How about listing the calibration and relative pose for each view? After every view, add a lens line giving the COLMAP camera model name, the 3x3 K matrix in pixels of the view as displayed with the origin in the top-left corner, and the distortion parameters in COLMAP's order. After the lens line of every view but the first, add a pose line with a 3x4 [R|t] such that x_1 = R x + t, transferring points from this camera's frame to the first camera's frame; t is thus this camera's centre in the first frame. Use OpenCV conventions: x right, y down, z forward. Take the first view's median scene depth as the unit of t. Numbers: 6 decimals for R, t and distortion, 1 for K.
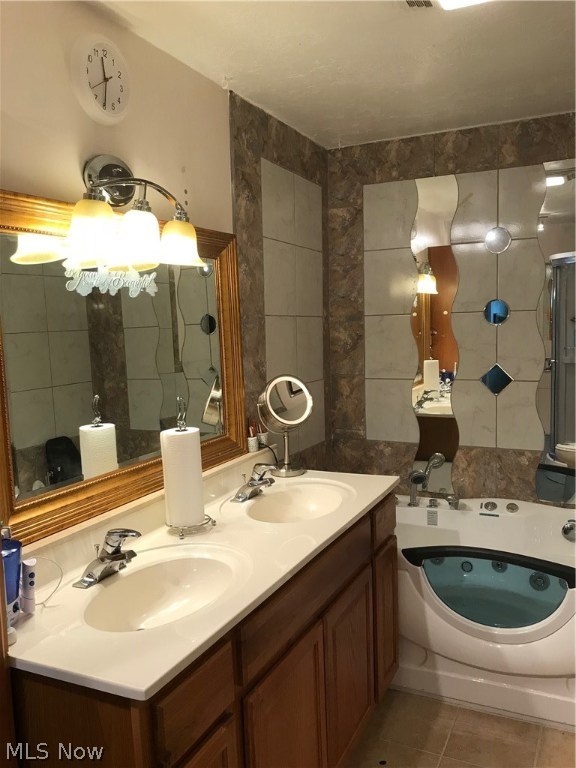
lens RADIAL K [[631.7, 0, 288.8], [0, 631.7, 386.0], [0, 0, 1]] dist [0.045386, -0.059498]
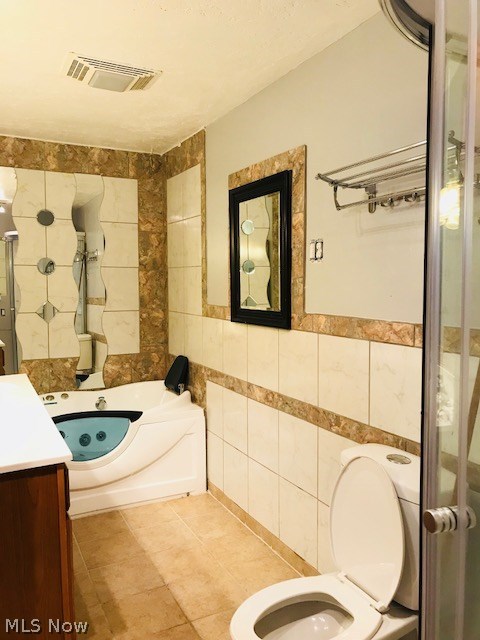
lens RADIAL K [[526.4, 0, 241.7], [0, 526.4, 319.8], [0, 0, 1]] dist [0.045386, -0.059498]
pose [[0.599884, -0.028476, 0.799580, -0.379396], [0.067755, 0.997585, -0.015305, 0.057108], [-0.797213, 0.063356, 0.600365, -0.092504]]
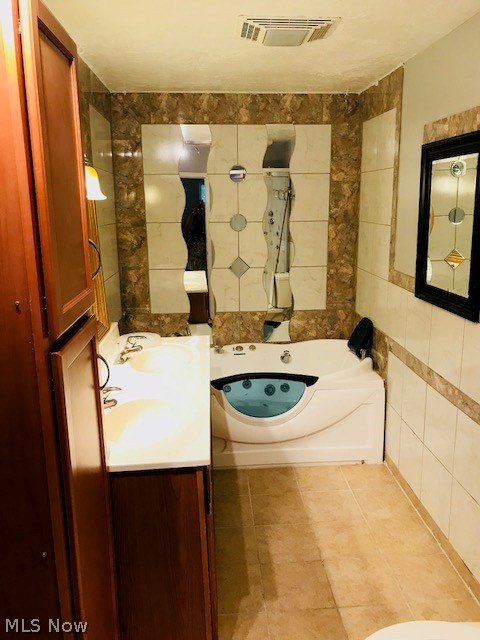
lens RADIAL K [[526.4, 0, 241.7], [0, 526.4, 323.7], [0, 0, 1]] dist [0.045386, -0.059498]
pose [[0.869112, -0.097080, 0.484994, -0.290530], [0.041394, 0.991385, 0.124265, -0.030899], [-0.492880, -0.087925, 0.865644, -0.110684]]
